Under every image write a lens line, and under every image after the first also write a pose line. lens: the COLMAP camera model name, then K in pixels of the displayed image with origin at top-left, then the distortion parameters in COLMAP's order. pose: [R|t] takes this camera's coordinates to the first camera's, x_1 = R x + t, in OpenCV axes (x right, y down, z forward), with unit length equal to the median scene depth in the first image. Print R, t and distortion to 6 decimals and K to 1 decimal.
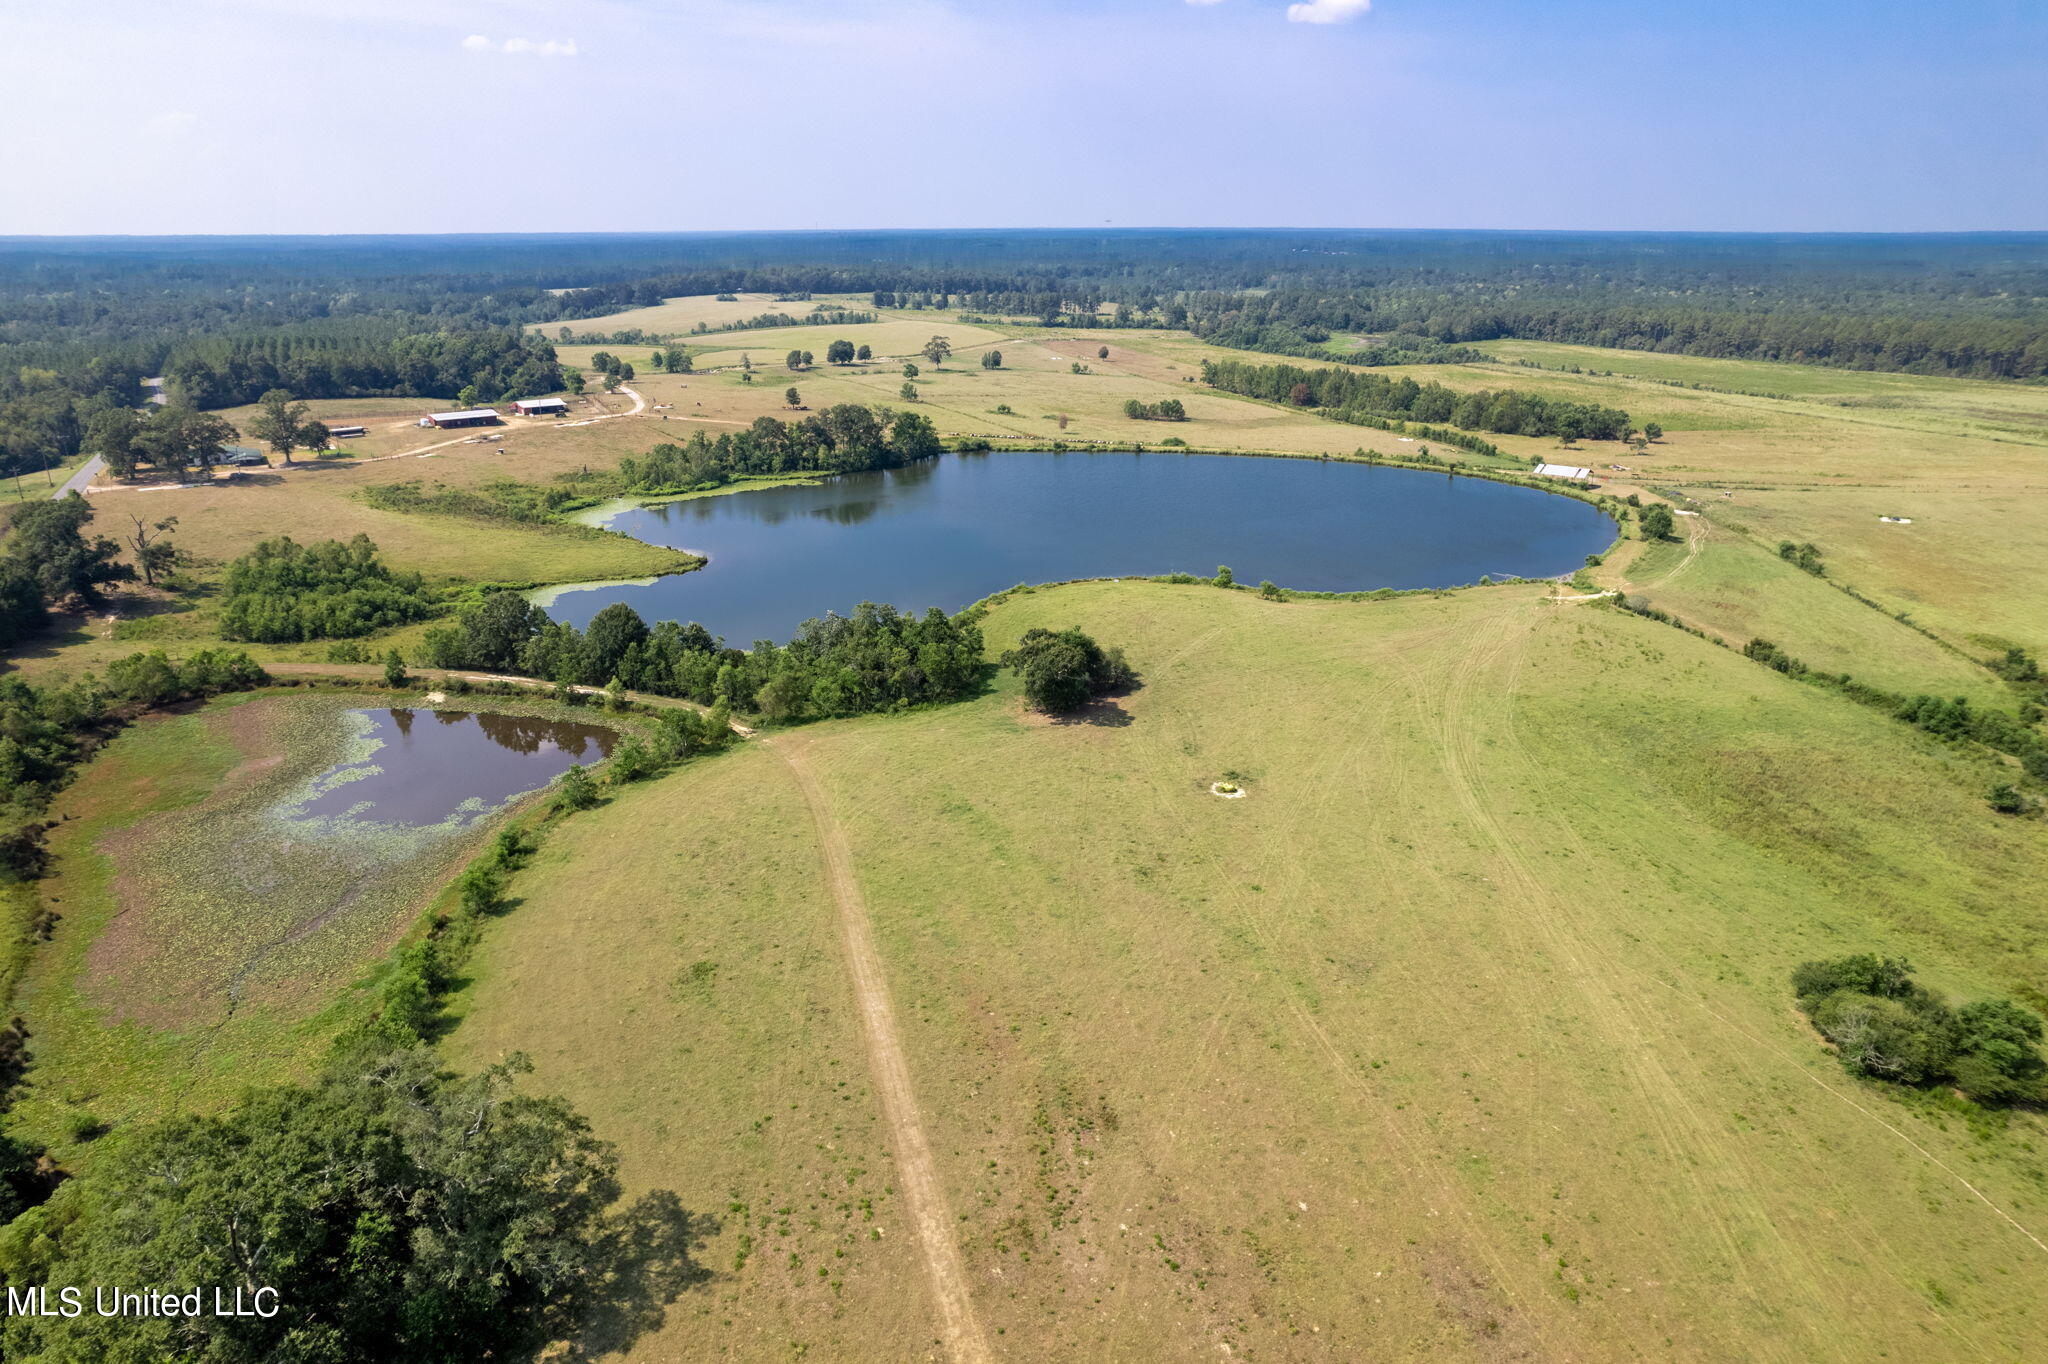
lens RADIAL K [[1412.6, 0, 1024.0], [0, 1412.6, 682.0], [0, 0, 1]] dist [-0.084153, 0.075241]
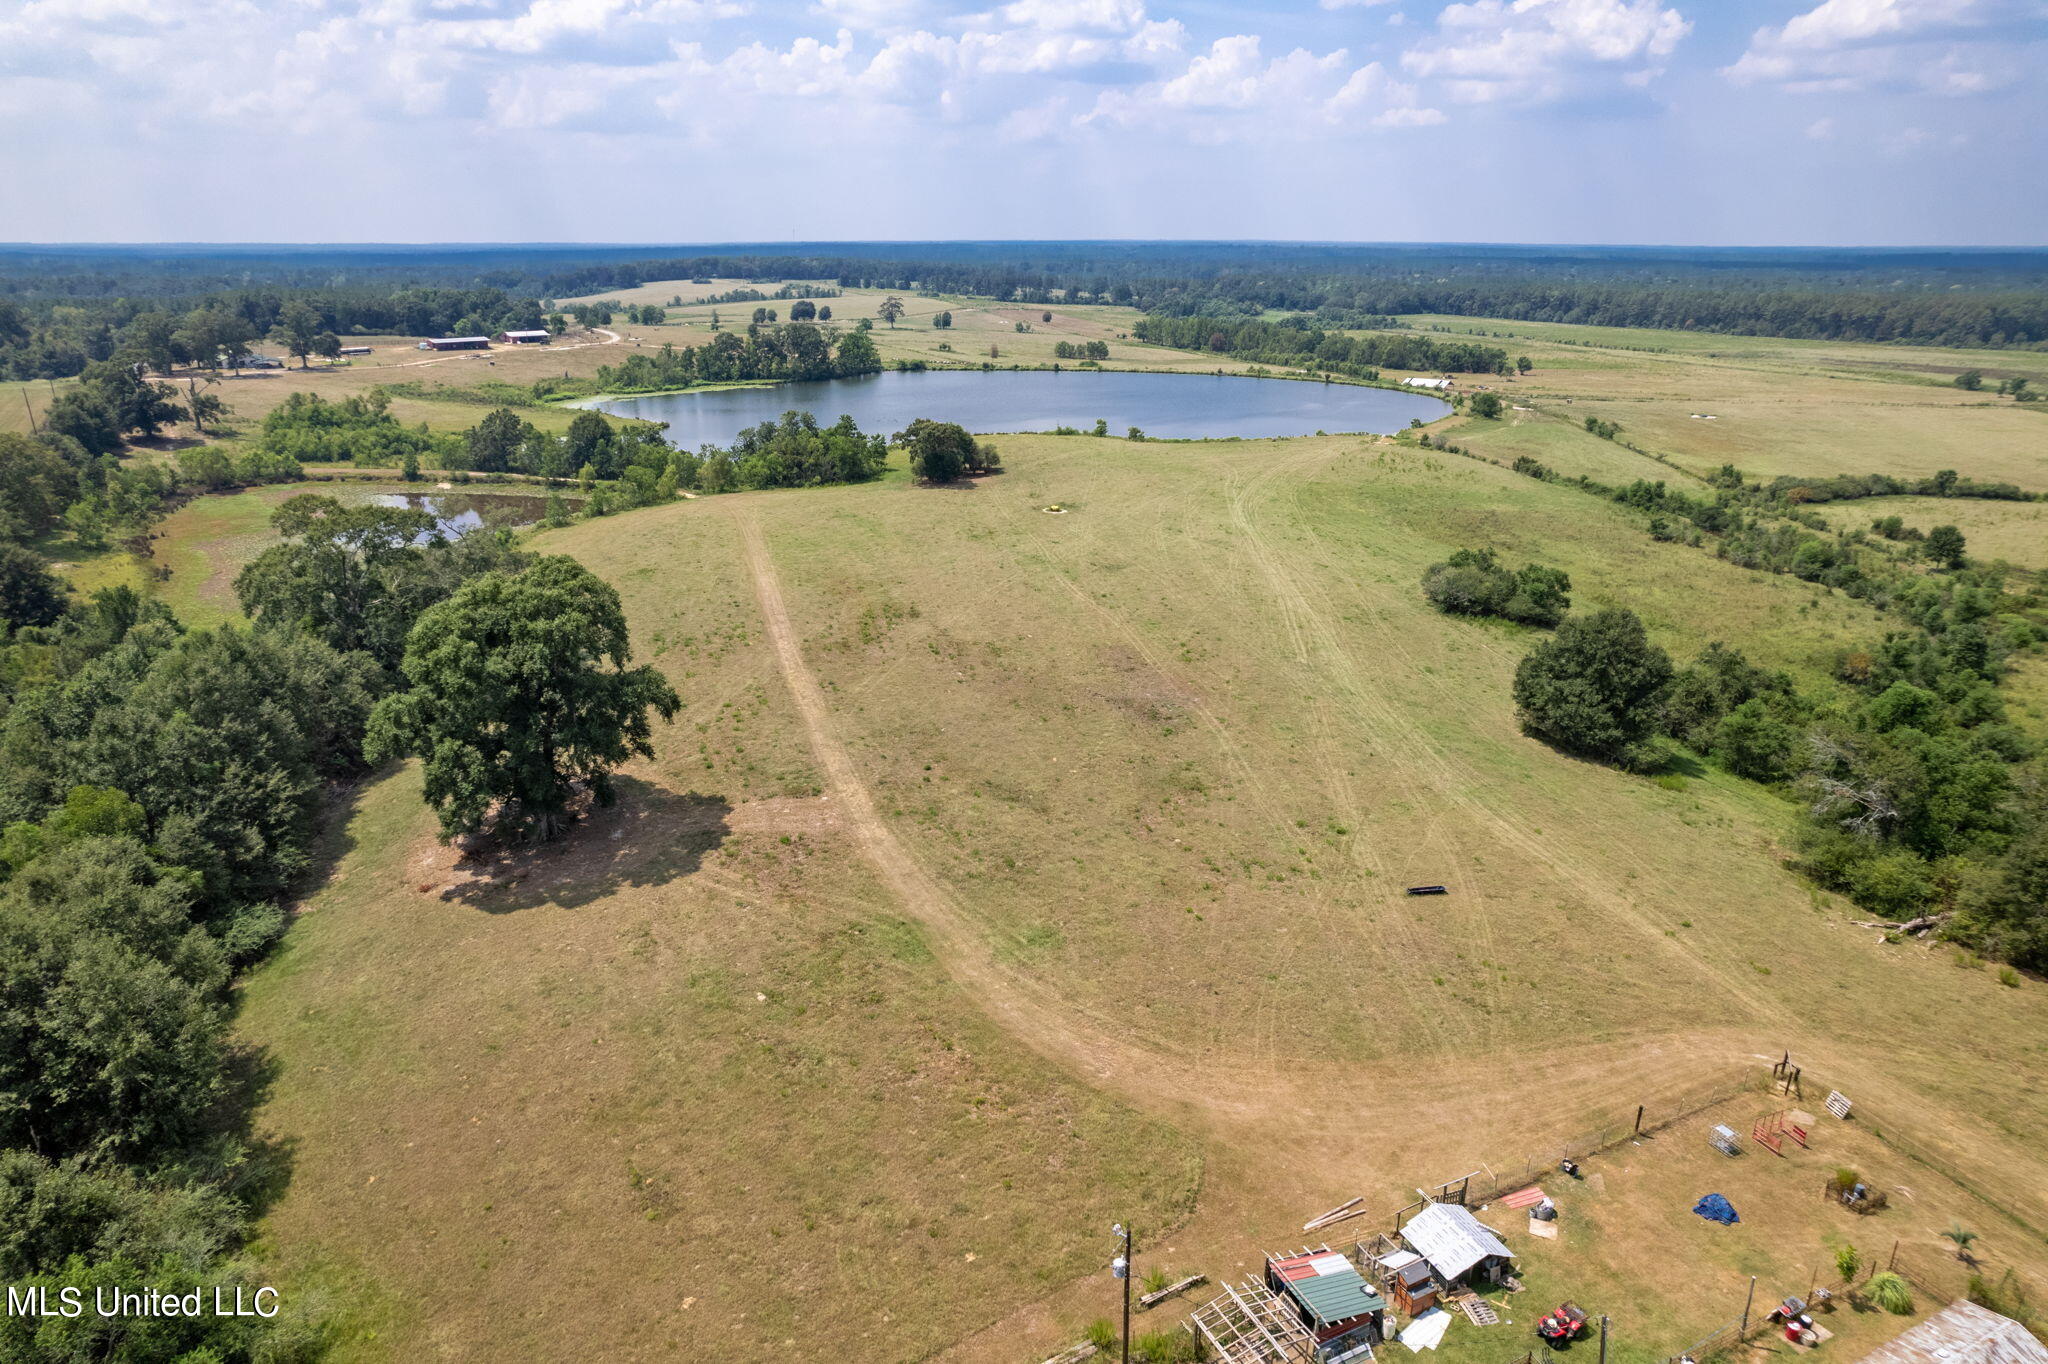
lens RADIAL K [[1412.6, 0, 1024.0], [0, 1412.6, 682.0], [0, 0, 1]] dist [-0.084153, 0.075241]
pose [[0.999915, 0.000286, 0.013036, 0.036131], [-0.000073, 0.999866, -0.016374, 0.093885], [-0.013039, 0.016371, 0.999781, -0.112226]]
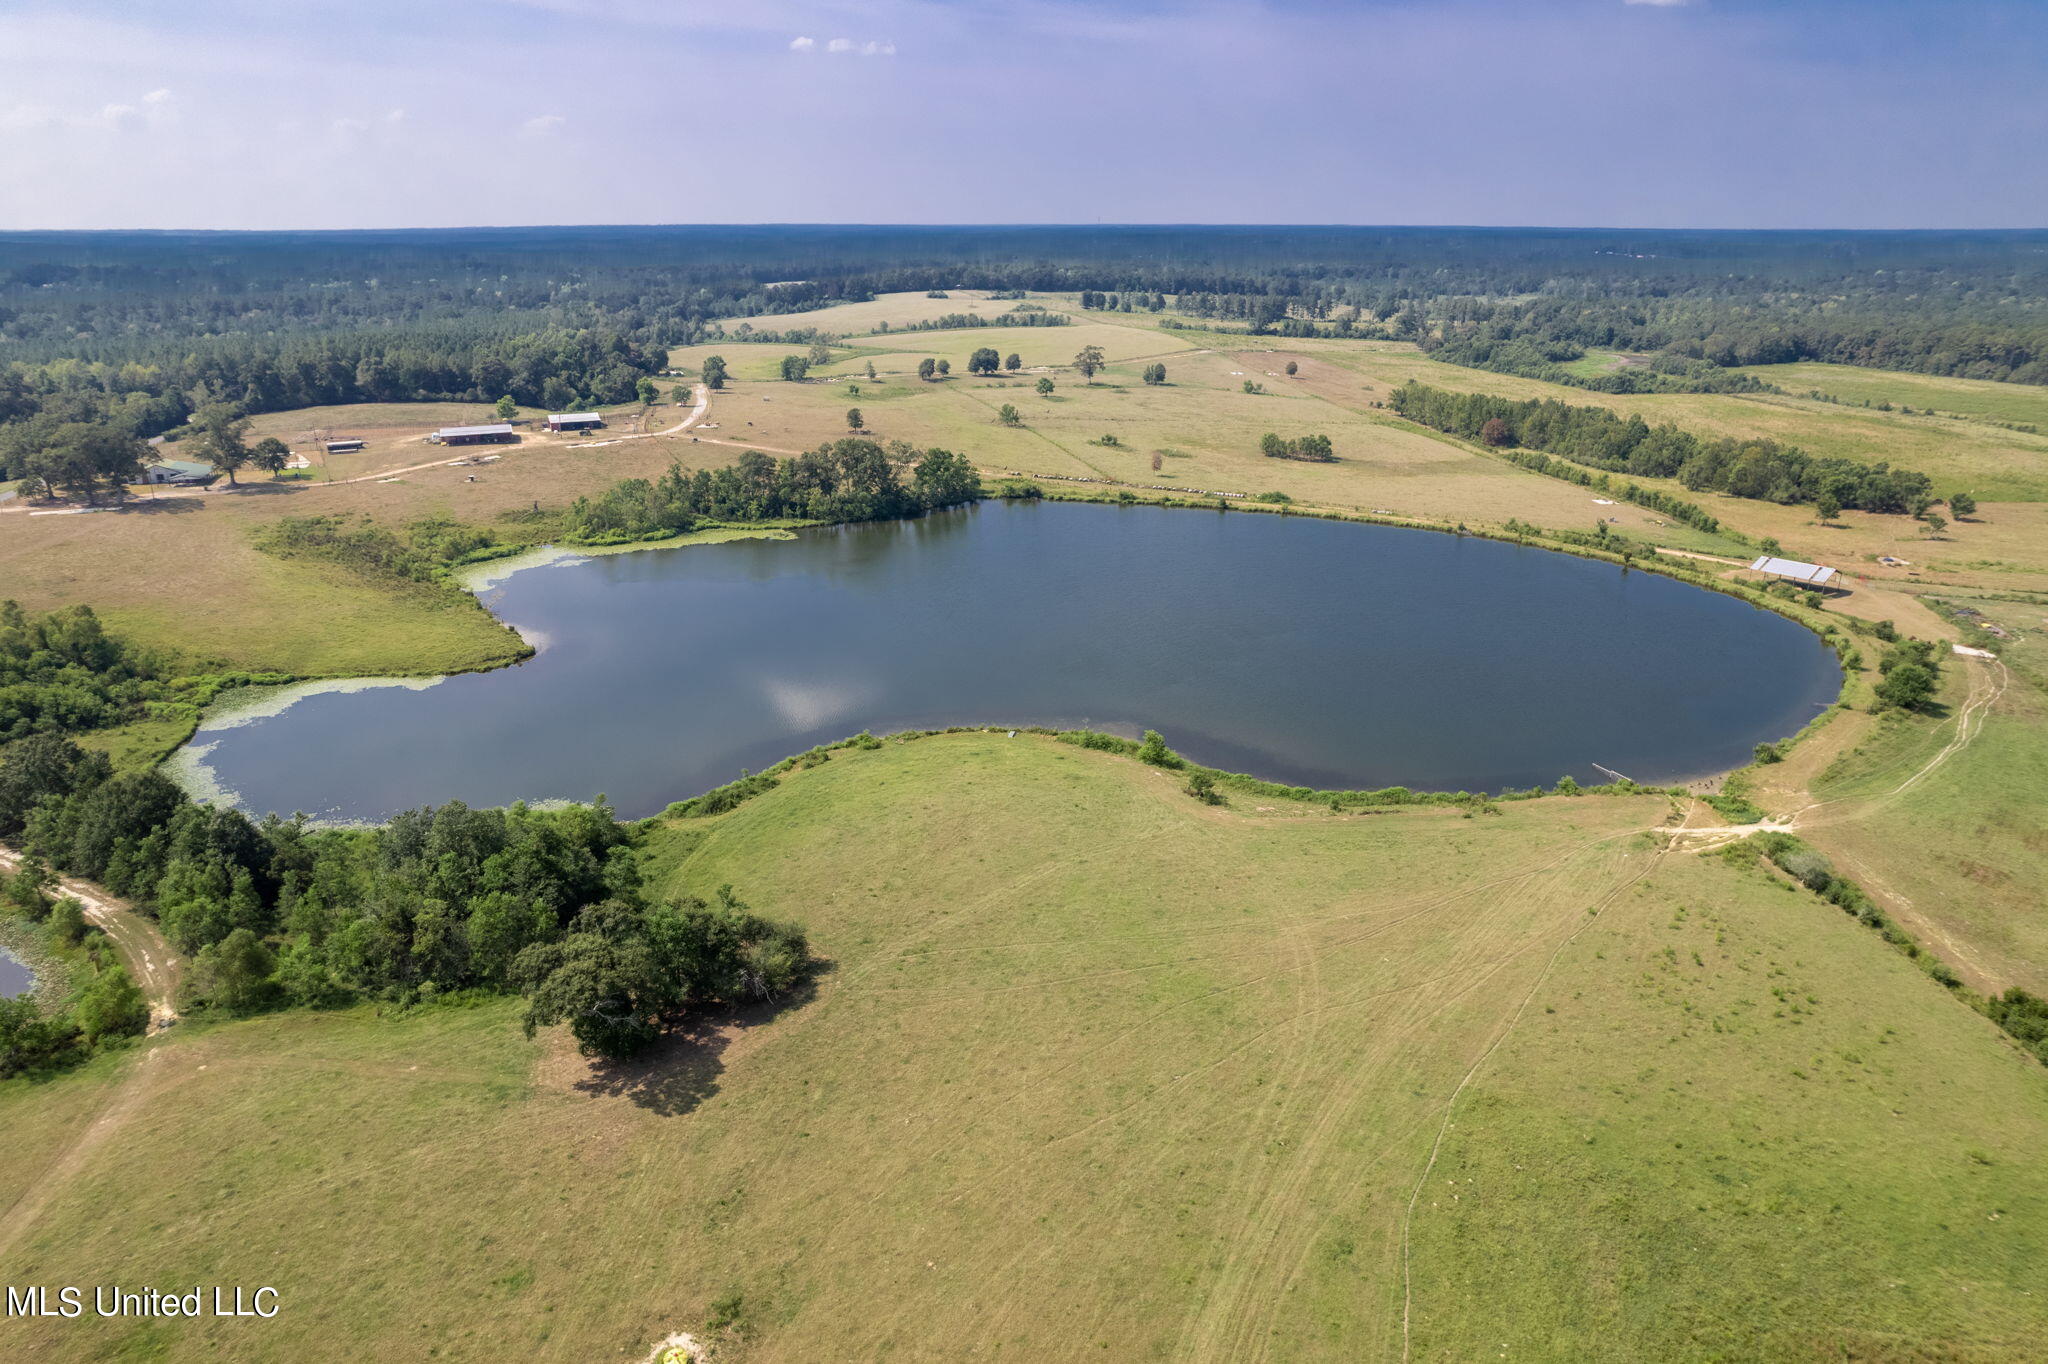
lens RADIAL K [[1368.7, 0, 1025.9], [0, 1368.7, 680.4], [0, 0, 1]] dist [-0.088593, 0.089529]
pose [[0.974872, 0.073534, -0.210279, 0.126797], [-0.071120, 0.997286, 0.019031, -0.066639], [0.211108, -0.003597, 0.977456, 0.205487]]
